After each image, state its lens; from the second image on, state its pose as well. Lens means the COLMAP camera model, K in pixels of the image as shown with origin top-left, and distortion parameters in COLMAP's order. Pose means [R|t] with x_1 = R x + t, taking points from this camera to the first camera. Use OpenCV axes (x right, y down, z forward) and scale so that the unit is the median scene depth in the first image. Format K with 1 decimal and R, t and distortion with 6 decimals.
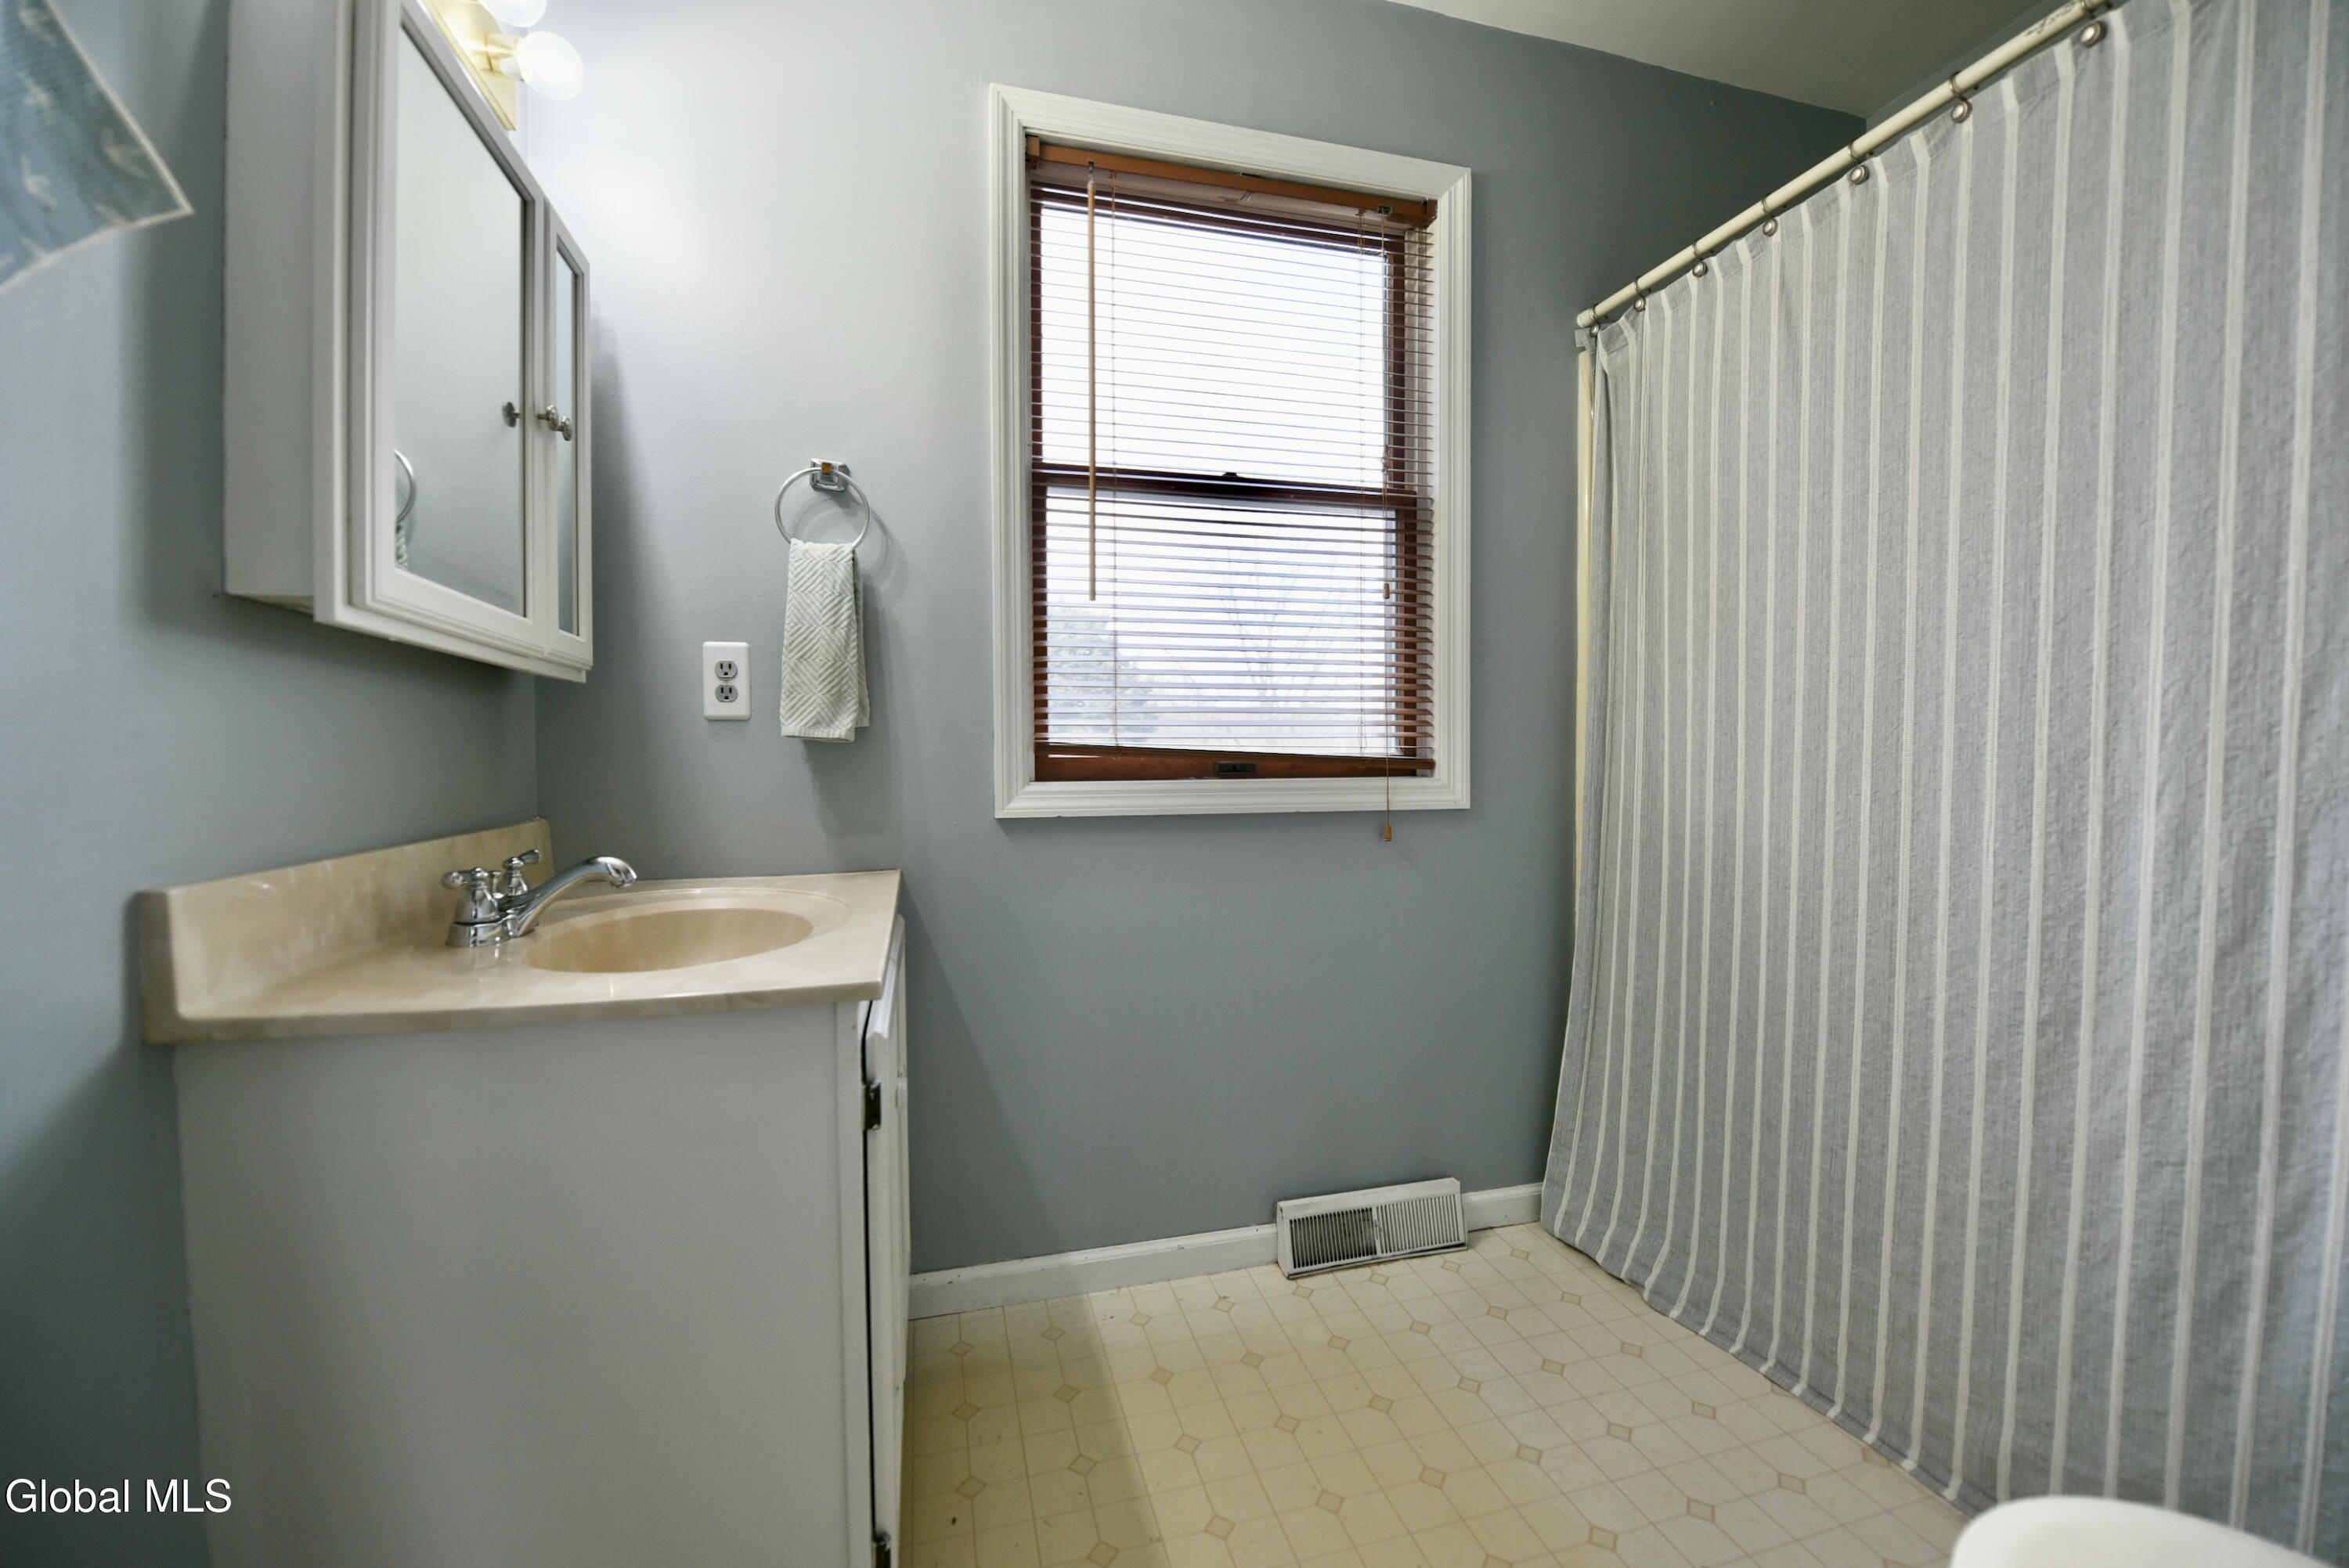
lens RADIAL K [[942.4, 0, 1177.5], [0, 942.4, 785.4], [0, 0, 1]] dist [-0.015211, -0.002945]
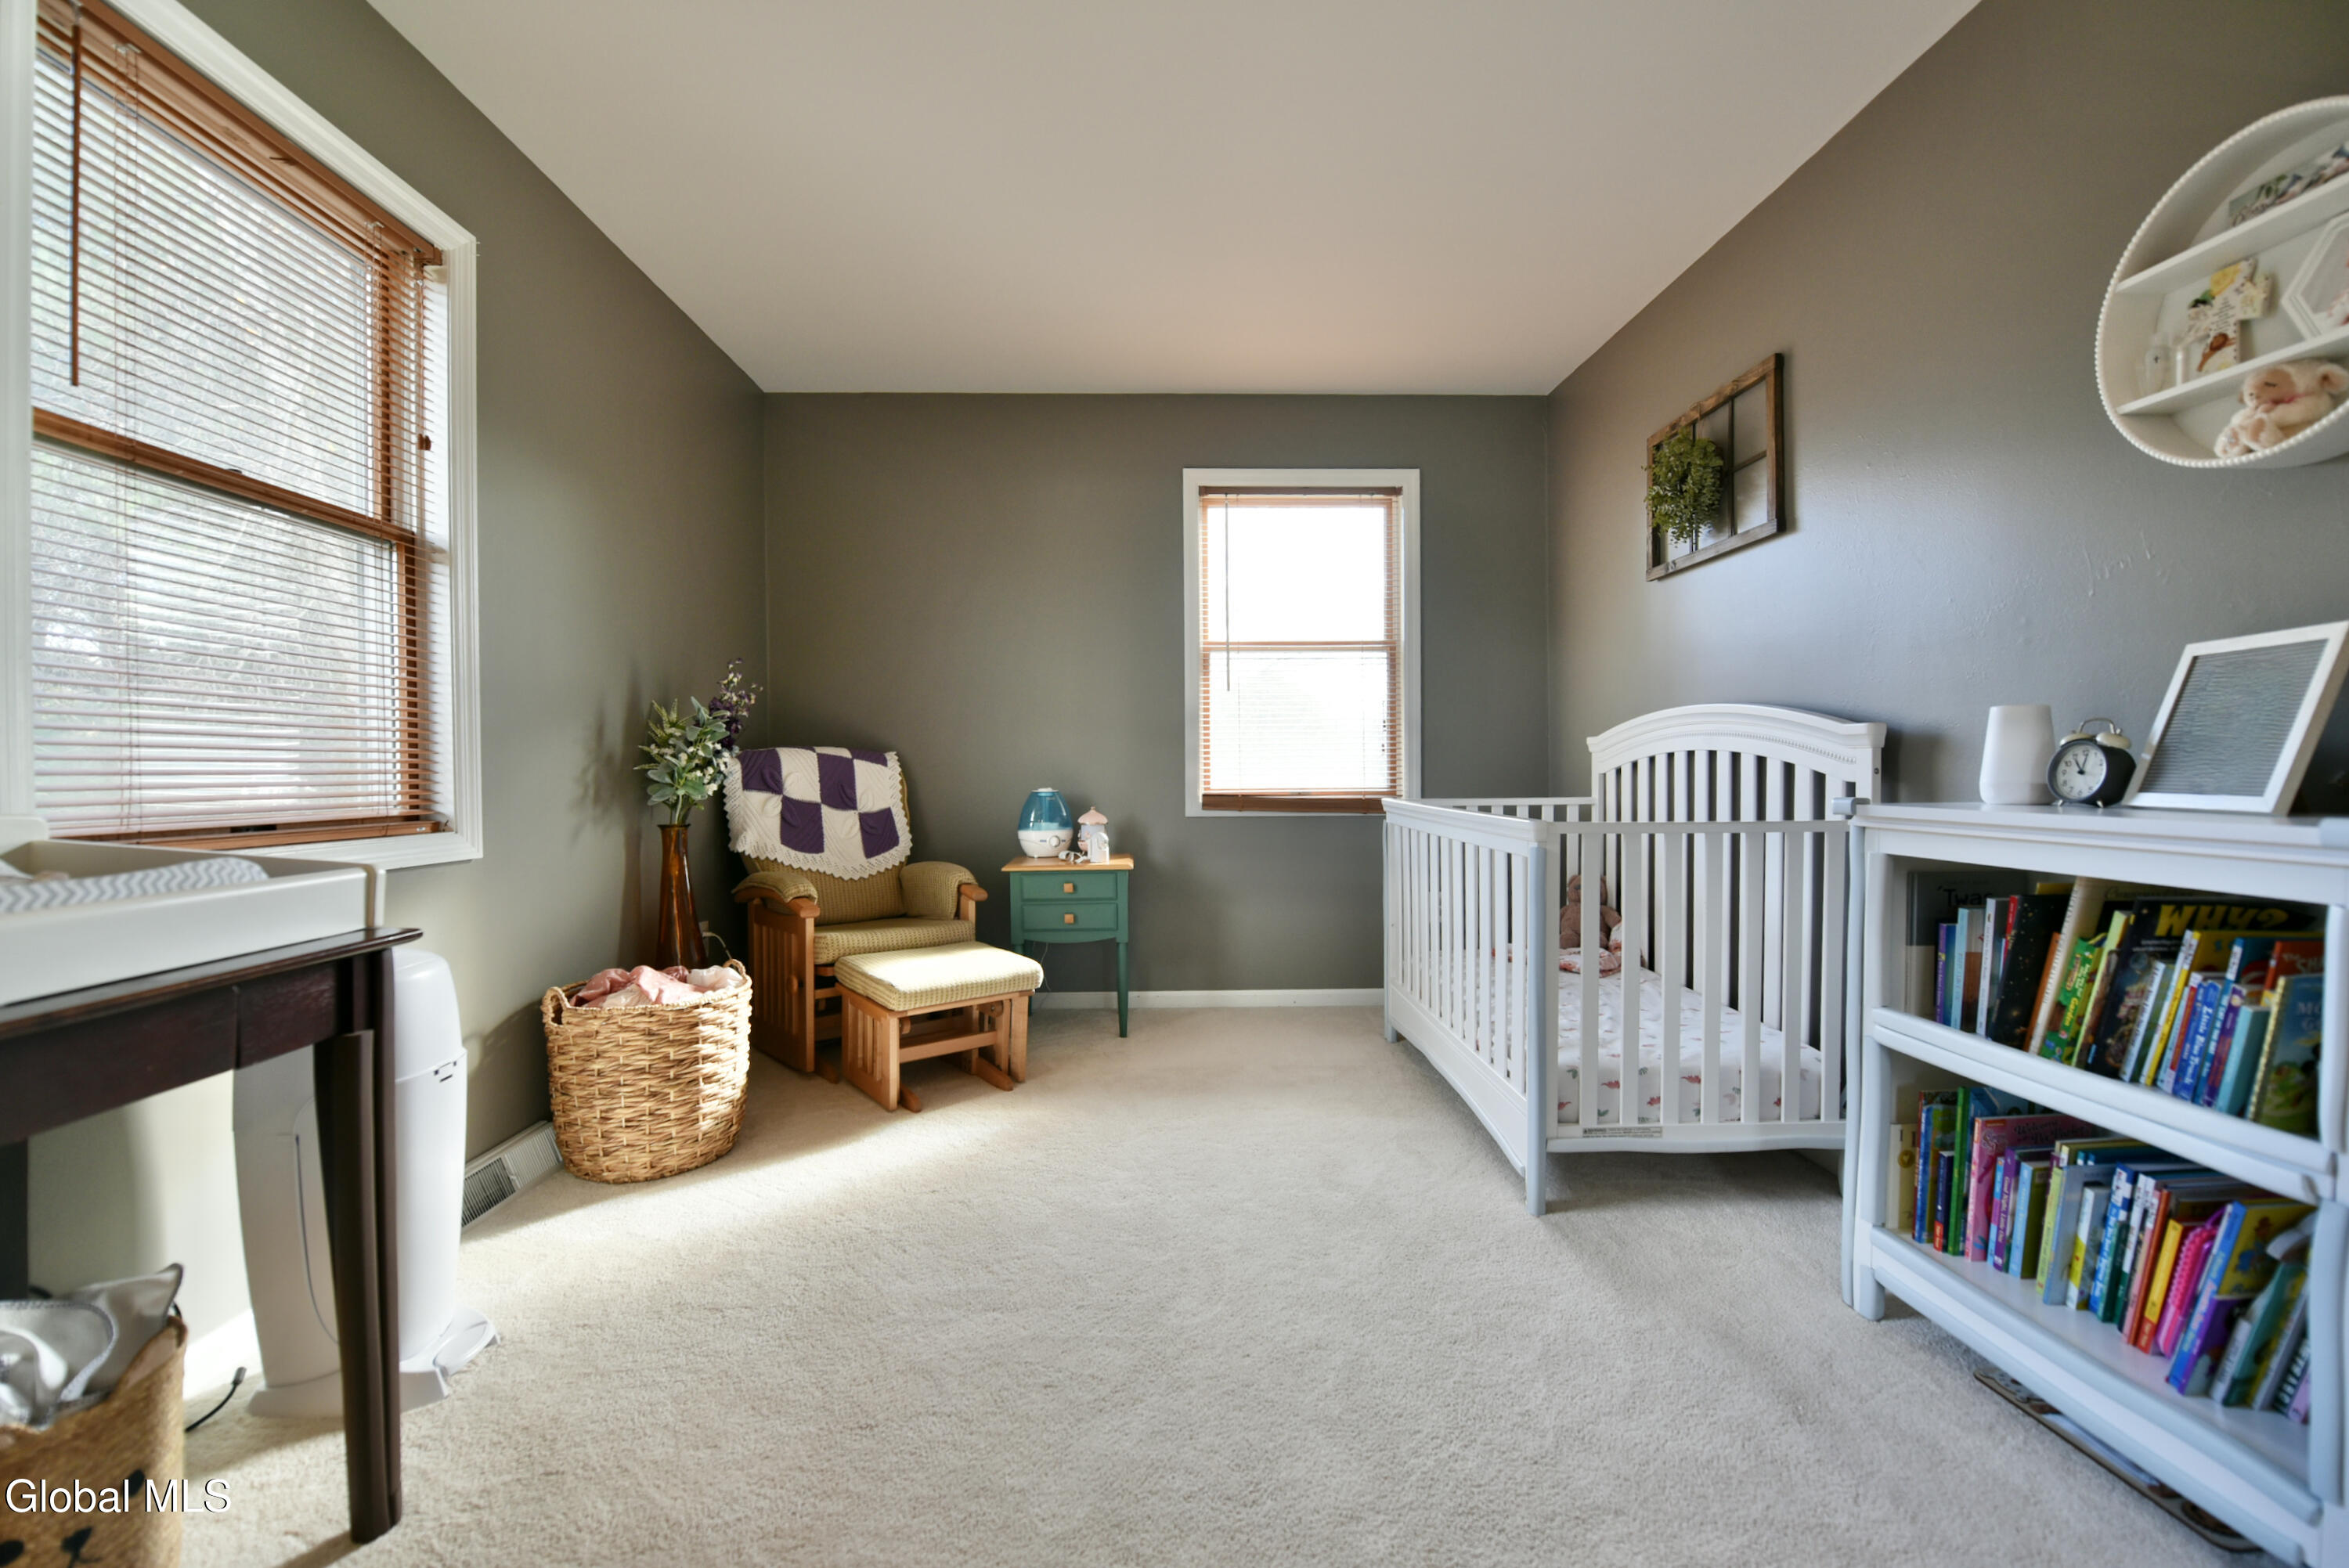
lens RADIAL K [[991.8, 0, 1174.5], [0, 991.8, 784.0], [0, 0, 1]] dist [-0.000468, -0.010815]
pose [[0.226620, -0.008741, 0.973944, -0.554124], [0.046845, 0.998900, -0.001935, -0.021037], [-0.972856, 0.046063, 0.226780, 0.033427]]
